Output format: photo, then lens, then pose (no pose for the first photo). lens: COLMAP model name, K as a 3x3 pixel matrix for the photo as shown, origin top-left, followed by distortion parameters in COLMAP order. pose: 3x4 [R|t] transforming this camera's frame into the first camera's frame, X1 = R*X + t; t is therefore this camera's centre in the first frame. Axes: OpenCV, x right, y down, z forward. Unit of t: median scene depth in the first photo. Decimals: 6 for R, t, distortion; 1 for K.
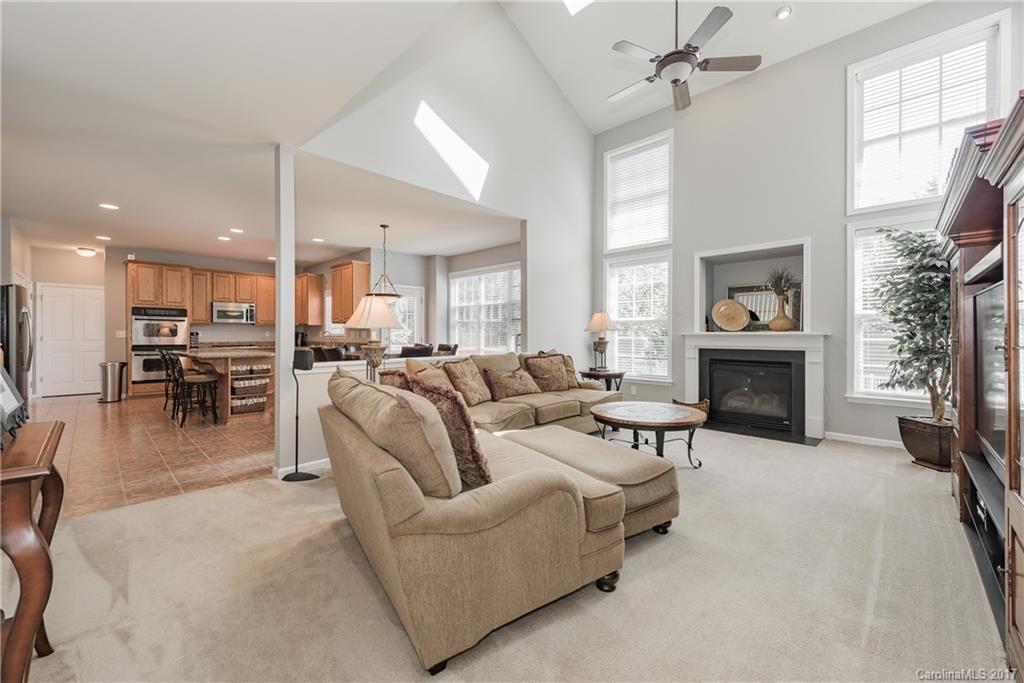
lens RADIAL K [[408.0, 0, 506.3], [0, 408.0, 336.3], [0, 0, 1]] dist [-0.007562, -0.000716]
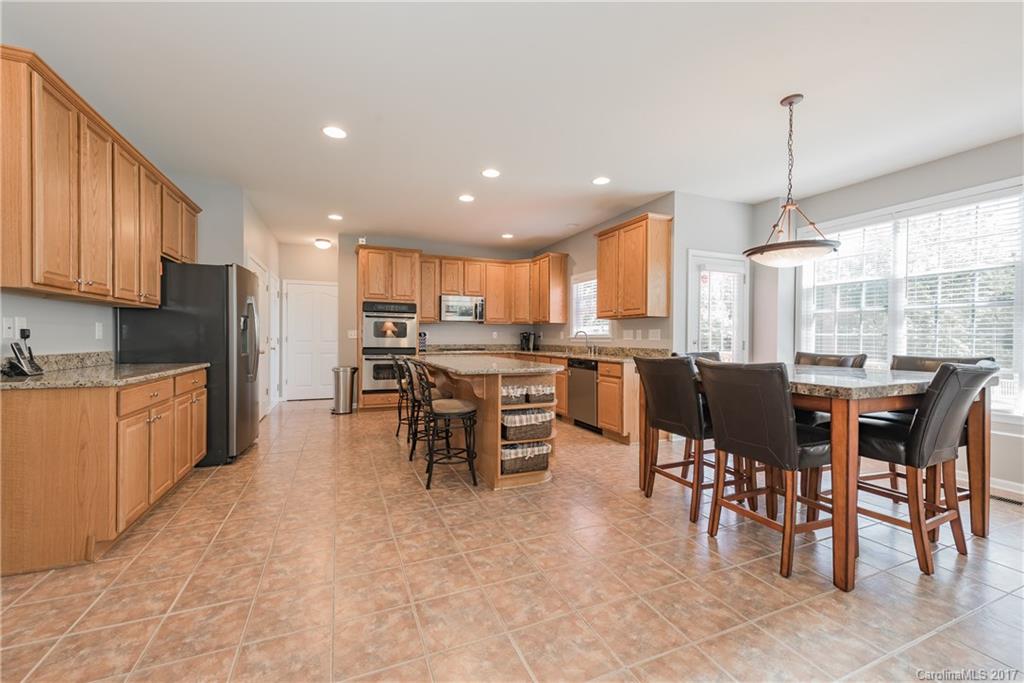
lens RADIAL K [[408.0, 0, 512.4], [0, 408.0, 340.8], [0, 0, 1]] dist [-0.007562, -0.000716]
pose [[0.923991, 0.006761, -0.382355, -0.304703], [-0.005612, 0.999976, 0.004121, 0.002932], [0.382373, -0.001662, 0.924006, 0.327884]]
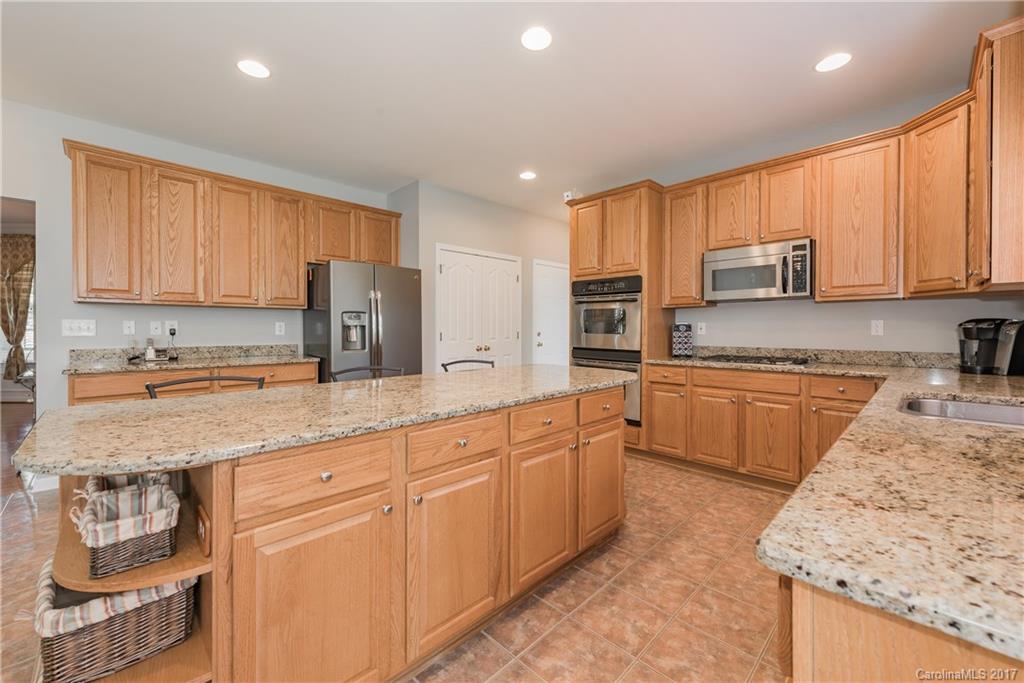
lens RADIAL K [[408.0, 0, 509.0], [0, 408.0, 331.1], [0, 0, 1]] dist [-0.007562, -0.000716]
pose [[-0.025947, 0.001960, -0.999661, -0.321685], [-0.003654, 0.999991, 0.002055, -0.002626], [0.999657, 0.003706, -0.025939, 0.883478]]
